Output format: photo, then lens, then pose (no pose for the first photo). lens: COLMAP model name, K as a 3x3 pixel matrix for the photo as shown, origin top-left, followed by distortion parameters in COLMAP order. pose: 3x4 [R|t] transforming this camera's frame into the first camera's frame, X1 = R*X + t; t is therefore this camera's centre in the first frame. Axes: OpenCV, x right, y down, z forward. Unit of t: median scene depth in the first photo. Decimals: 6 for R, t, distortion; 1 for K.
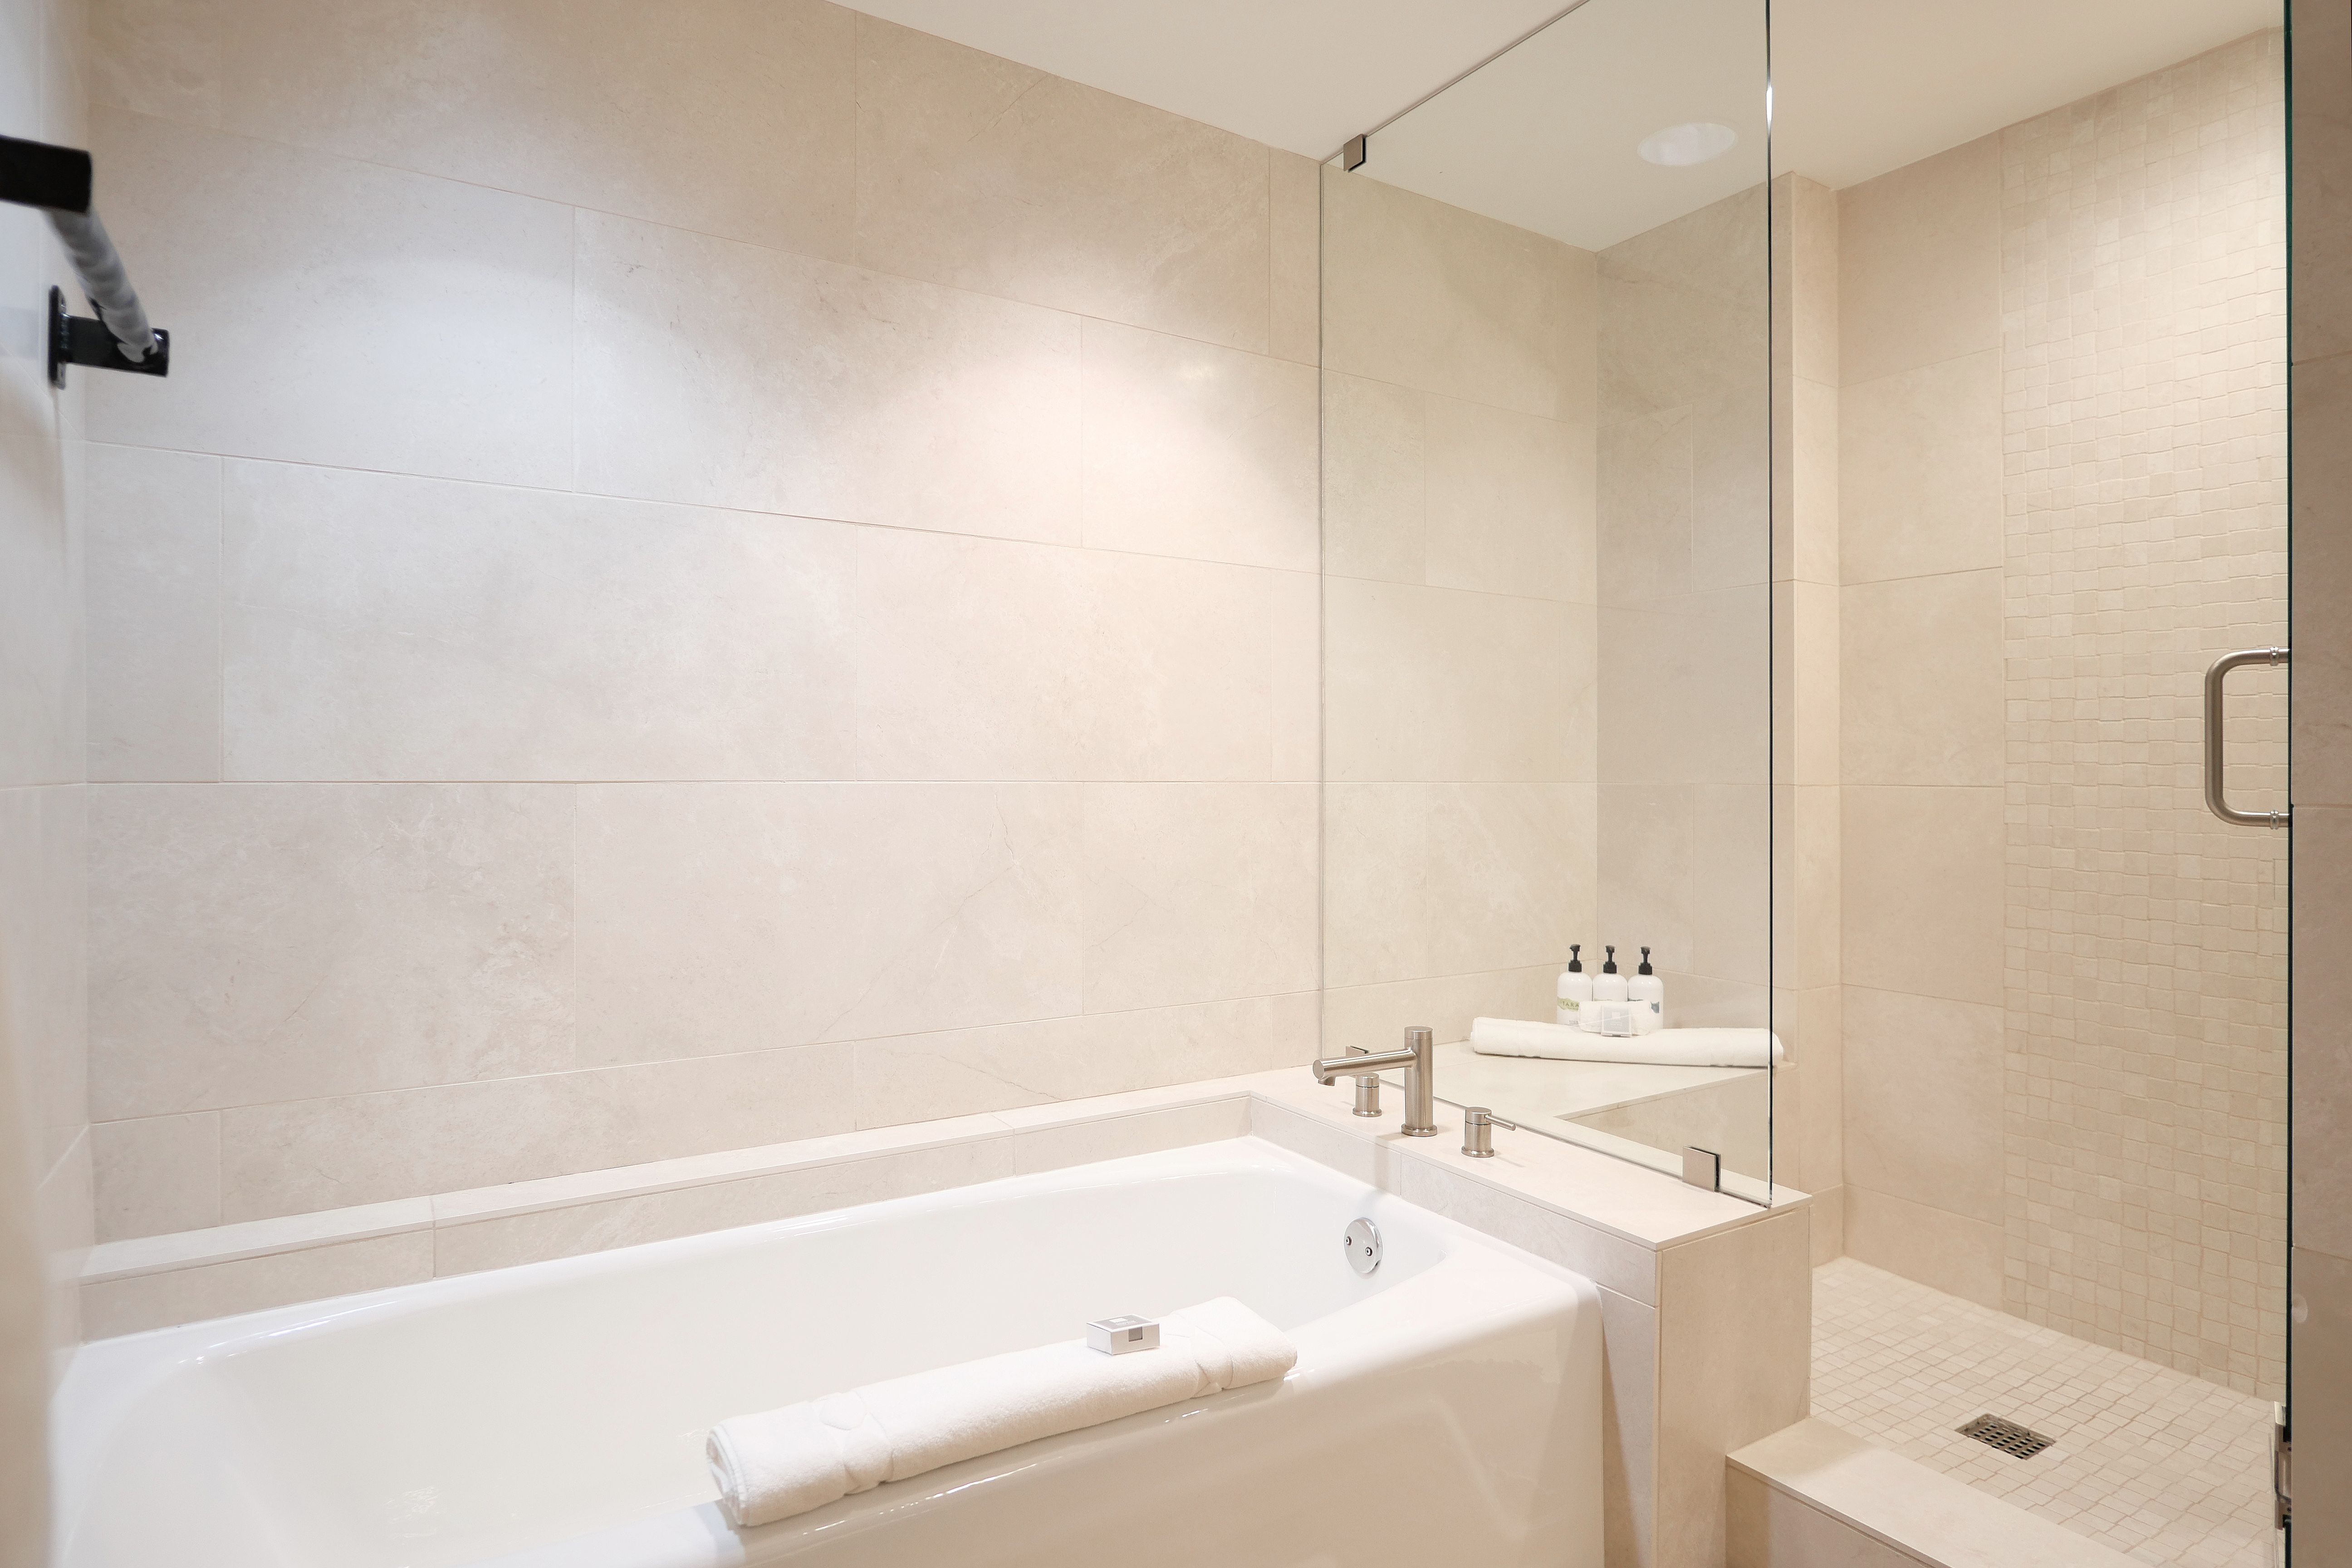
lens RADIAL K [[1246.4, 0, 1176.0], [0, 1246.4, 784.0], [0, 0, 1]] dist [-0.002568, -0.000145]
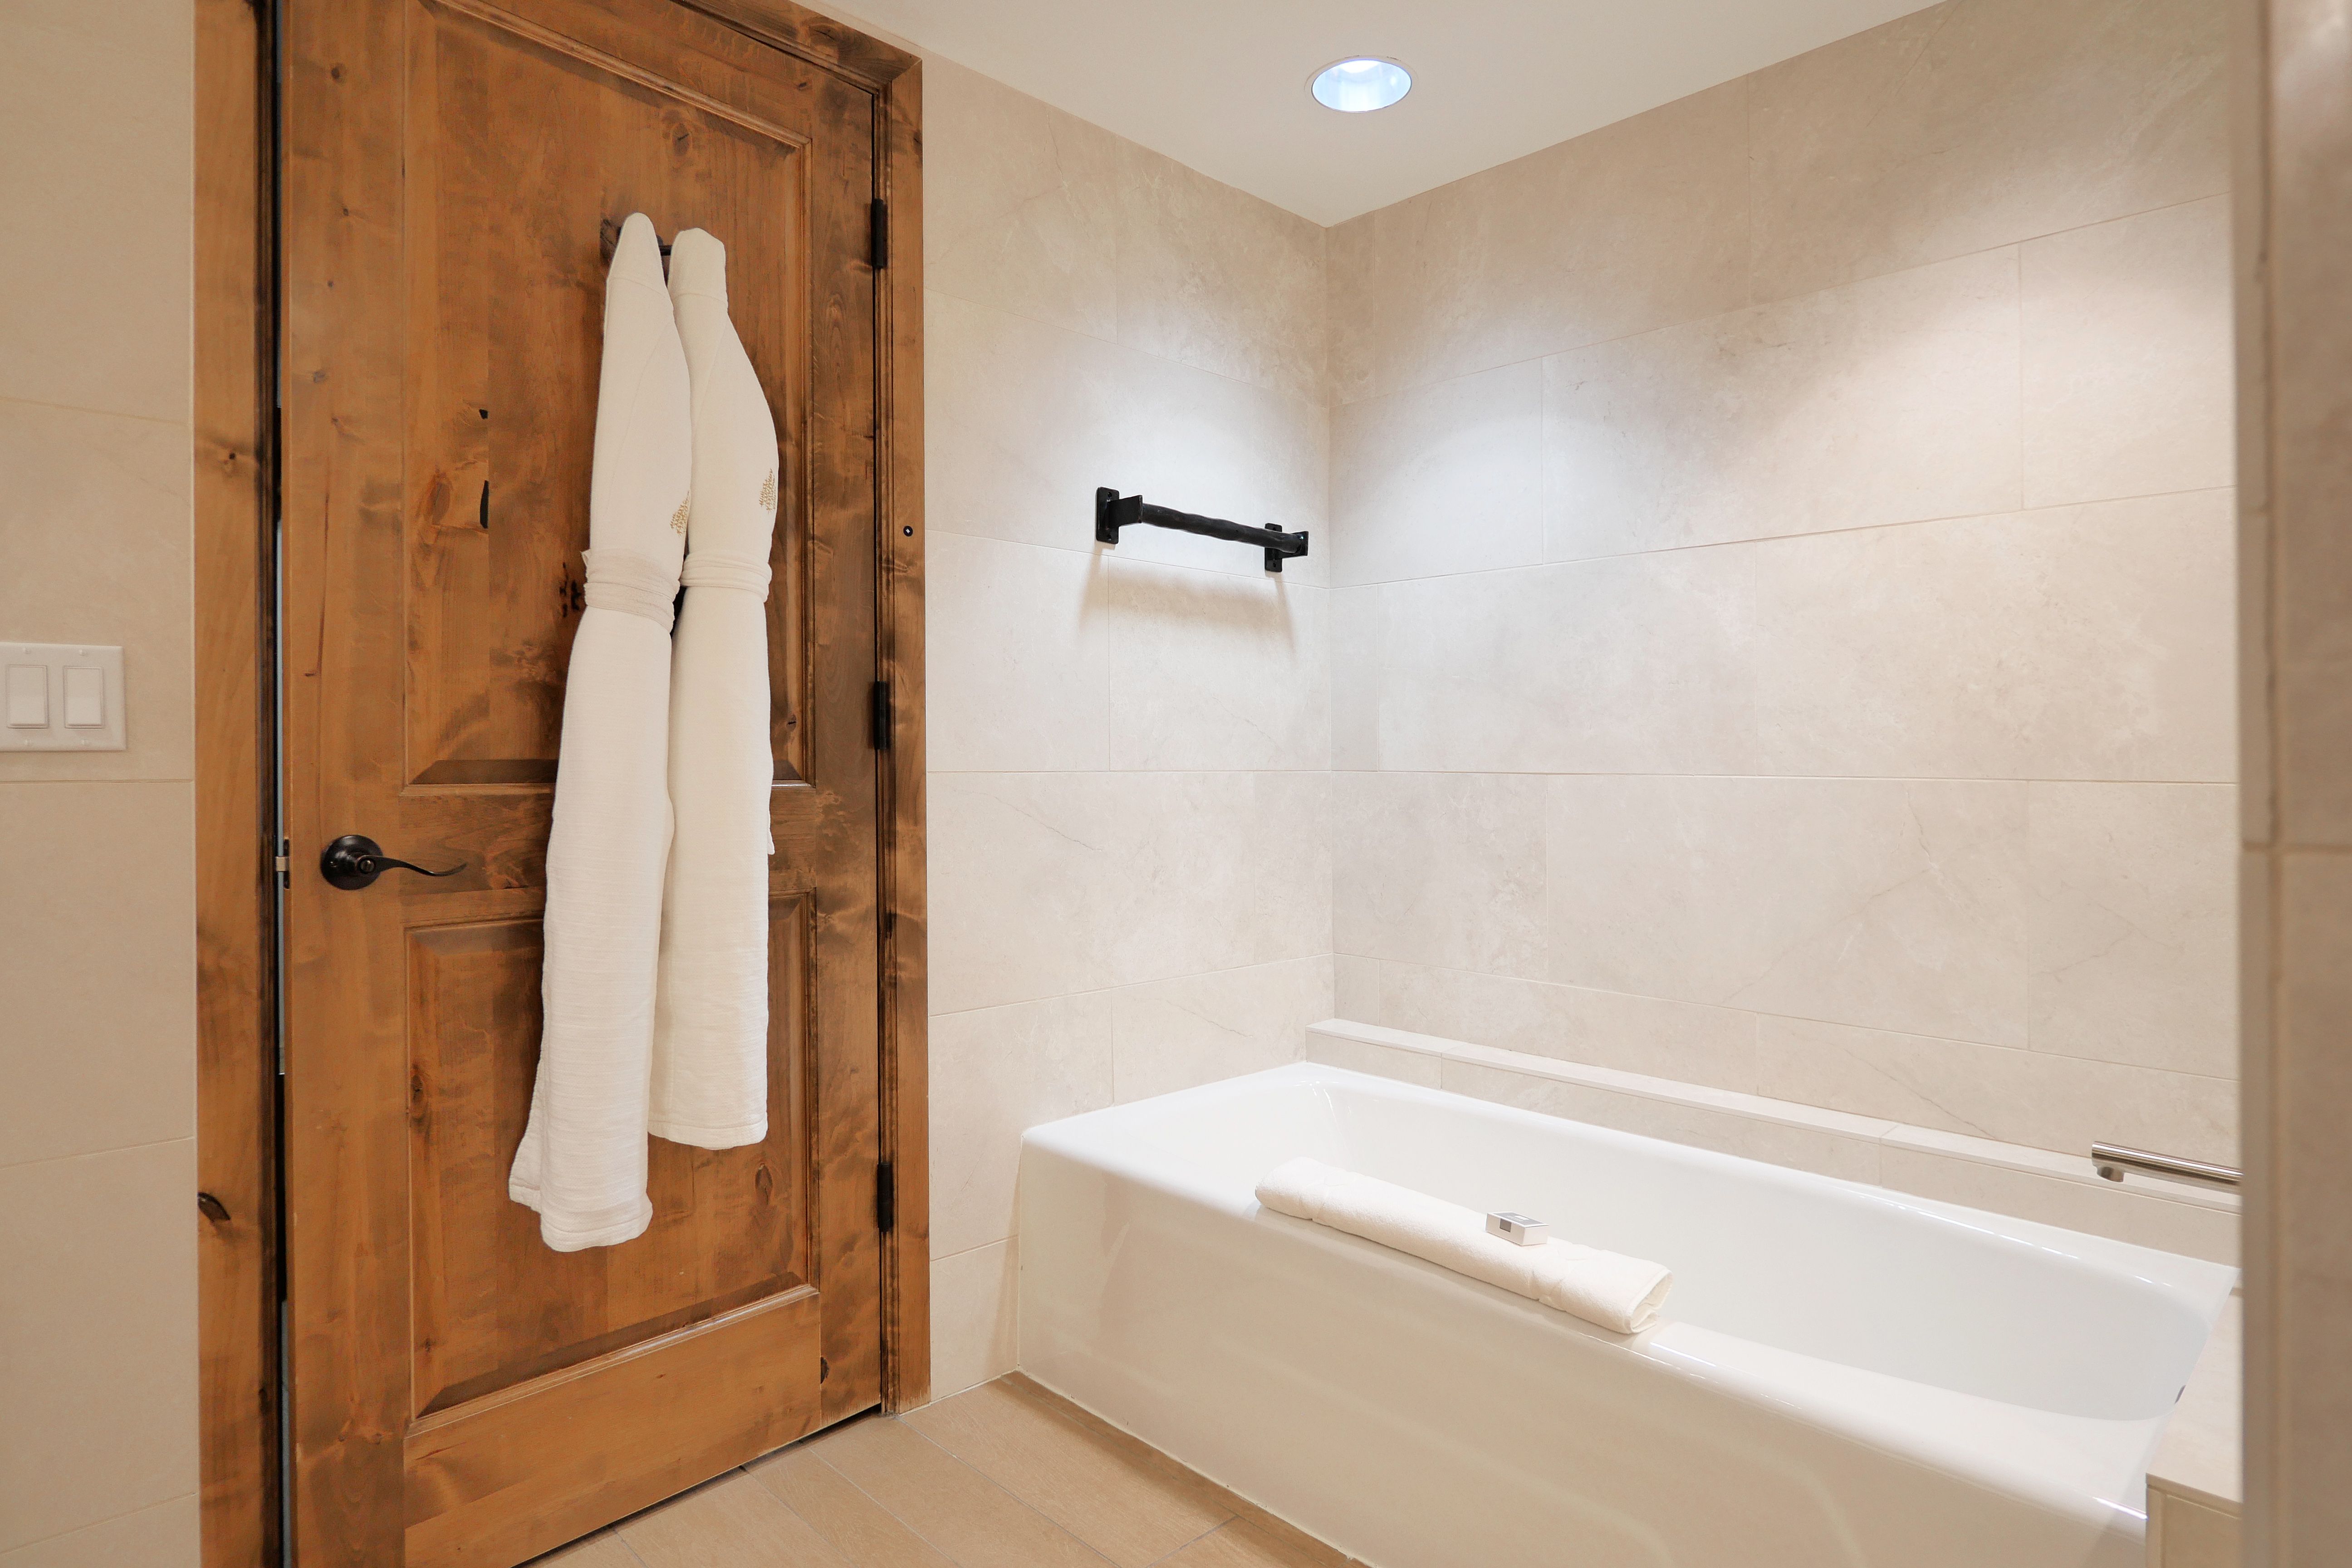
lens RADIAL K [[1246.4, 0, 1176.0], [0, 1246.4, 784.0], [0, 0, 1]] dist [-0.002568, -0.000145]
pose [[0.246291, 0.021253, -0.968963, 0.698867], [-0.007765, 0.999771, 0.019954, -0.013330], [0.969165, 0.002610, 0.246400, 0.243205]]
